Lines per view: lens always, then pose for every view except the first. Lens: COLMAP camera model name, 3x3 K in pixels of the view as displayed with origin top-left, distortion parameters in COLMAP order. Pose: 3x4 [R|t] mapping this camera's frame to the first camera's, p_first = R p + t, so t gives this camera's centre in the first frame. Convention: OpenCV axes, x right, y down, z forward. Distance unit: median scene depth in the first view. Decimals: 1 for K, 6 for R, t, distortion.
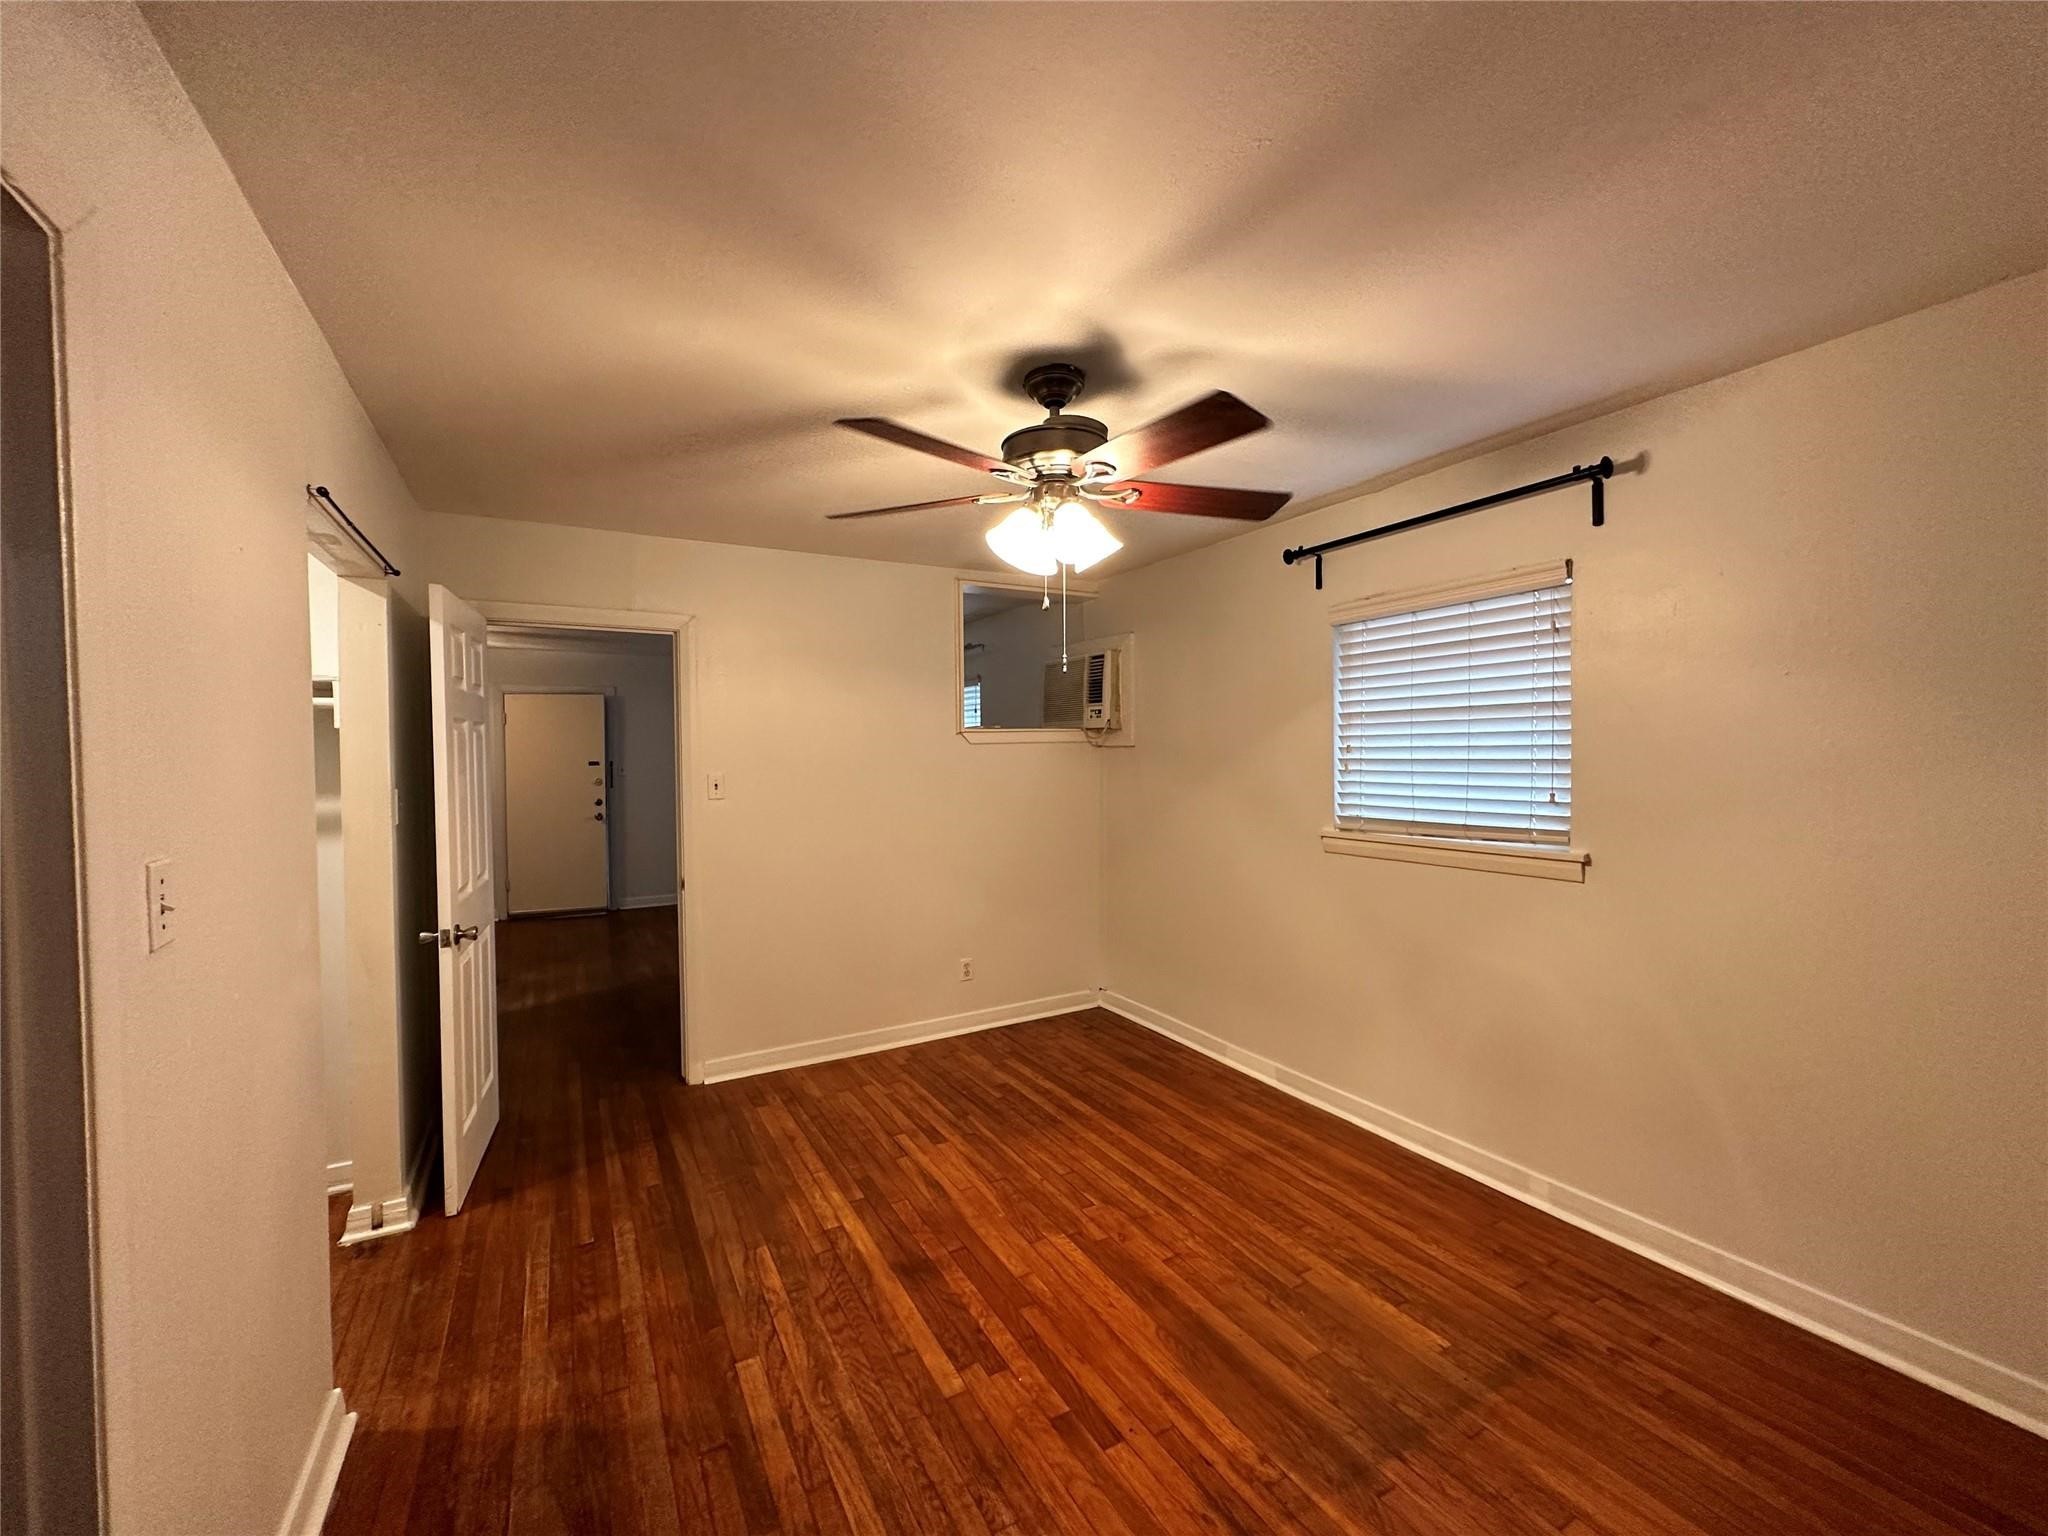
lens RADIAL K [[829.0, 0, 1029.7], [0, 829.0, 770.8], [0, 0, 1]] dist [0.003500, 0.000435]
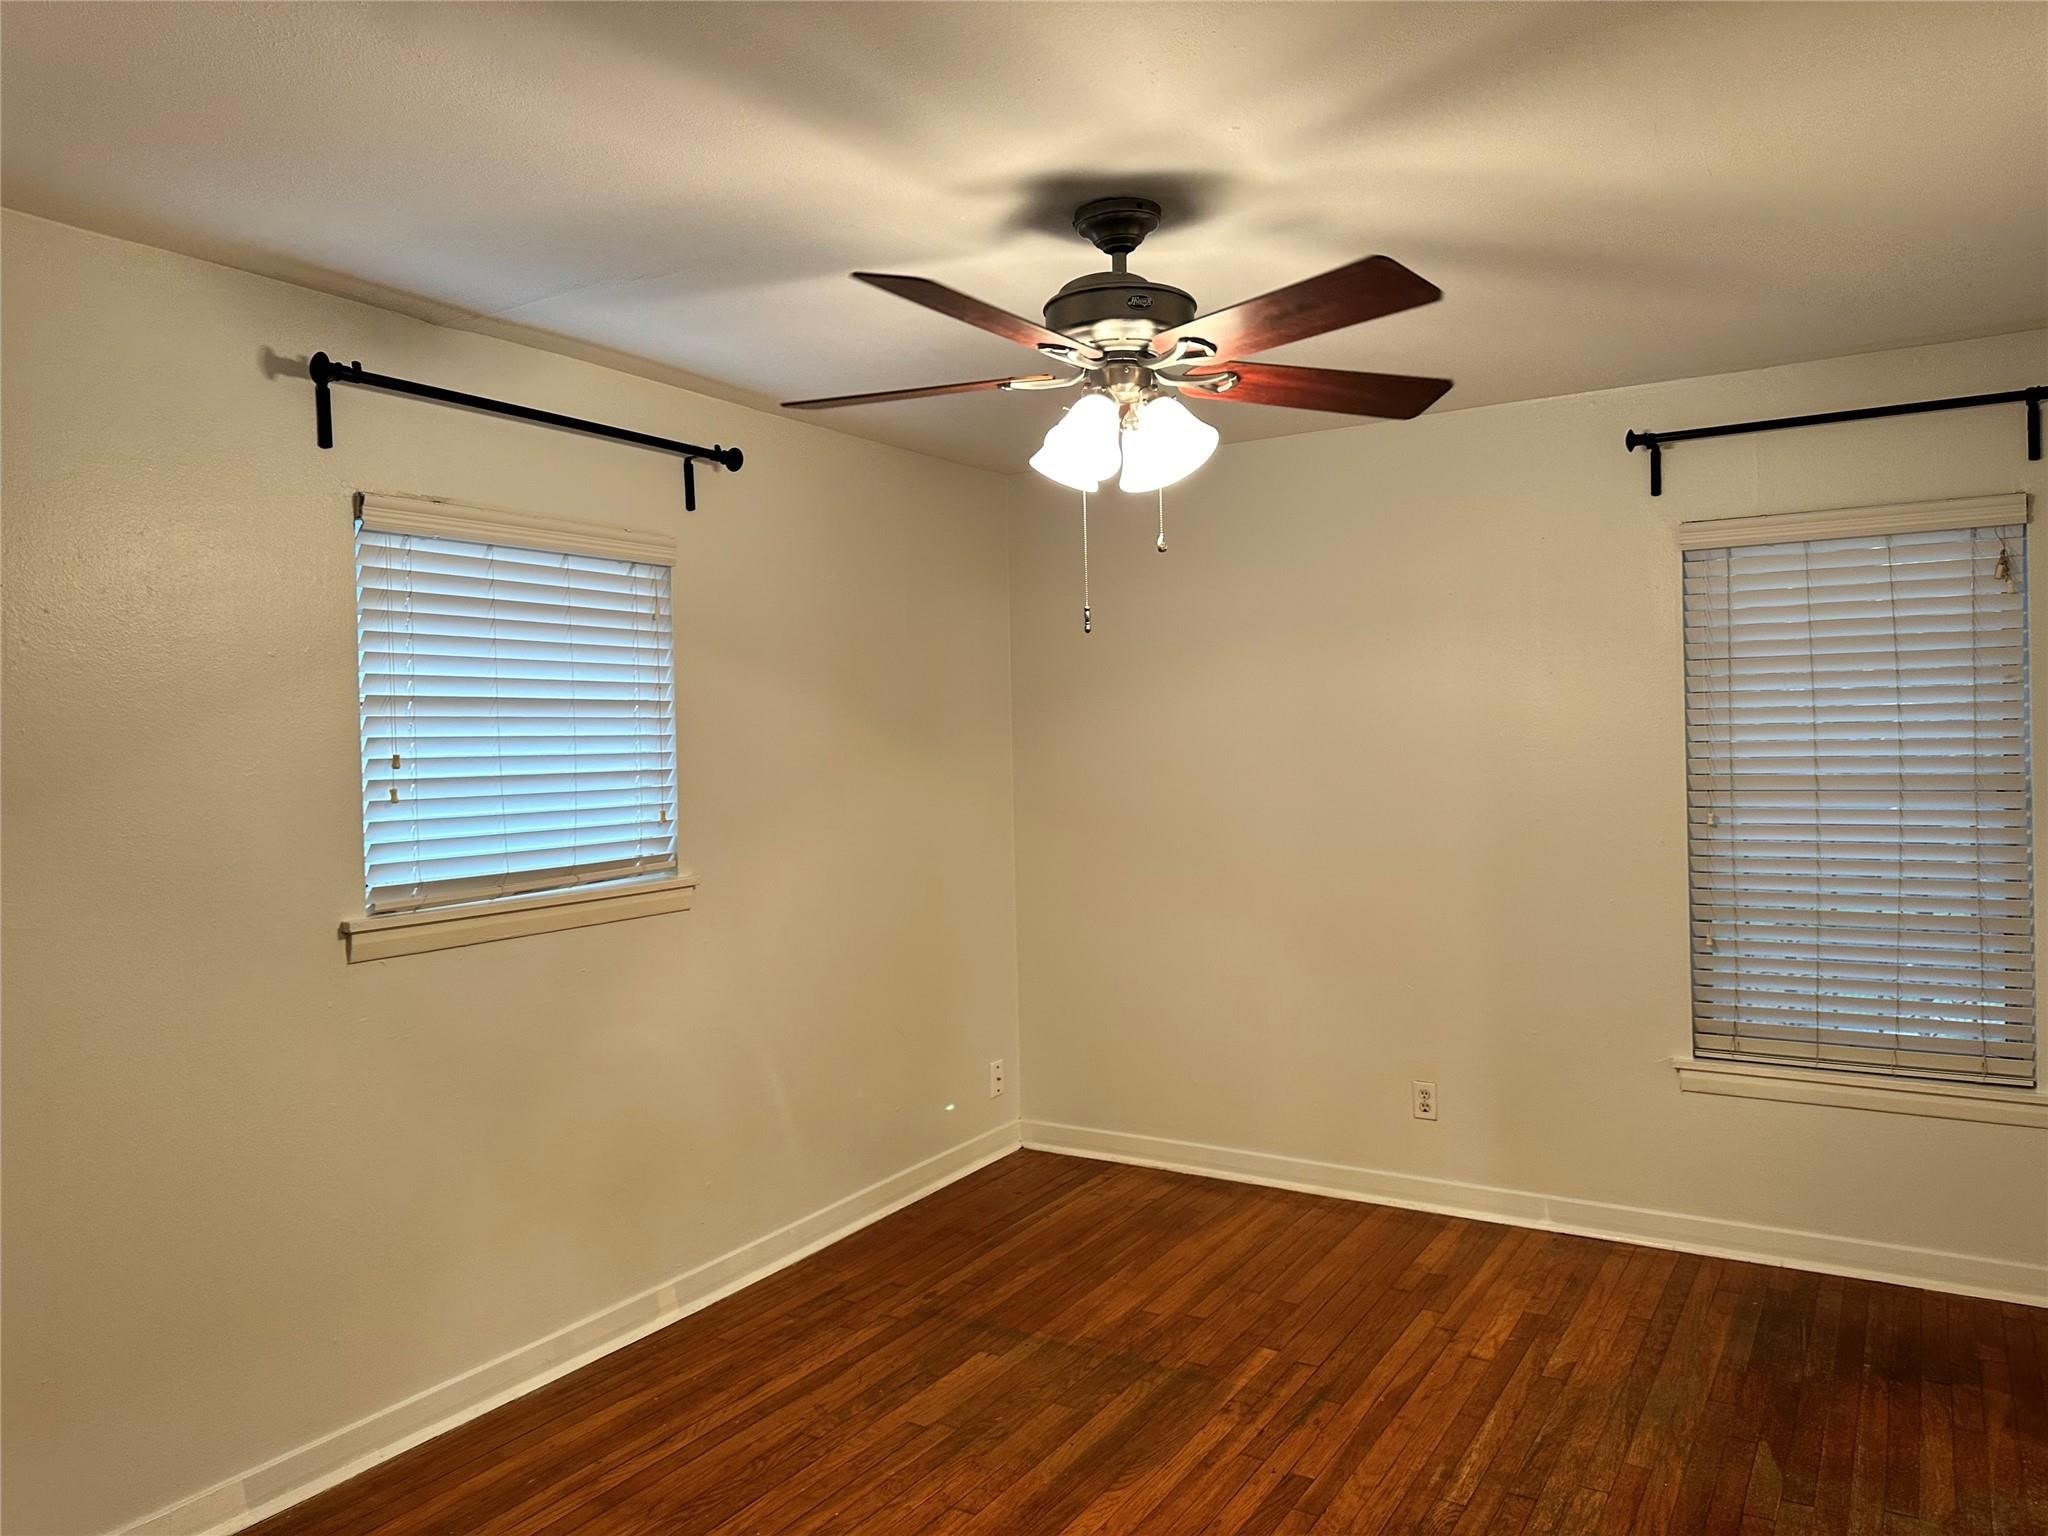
lens RADIAL K [[1445.7, 0, 1028.5], [0, 1445.7, 765.6], [0, 0, 1]] dist [0.030491, -0.005845]
pose [[-0.475149, 0.002950, 0.879900, -0.888600], [0.044350, 0.998804, 0.020600, -0.034266], [-0.878787, 0.048812, -0.474712, 1.479117]]
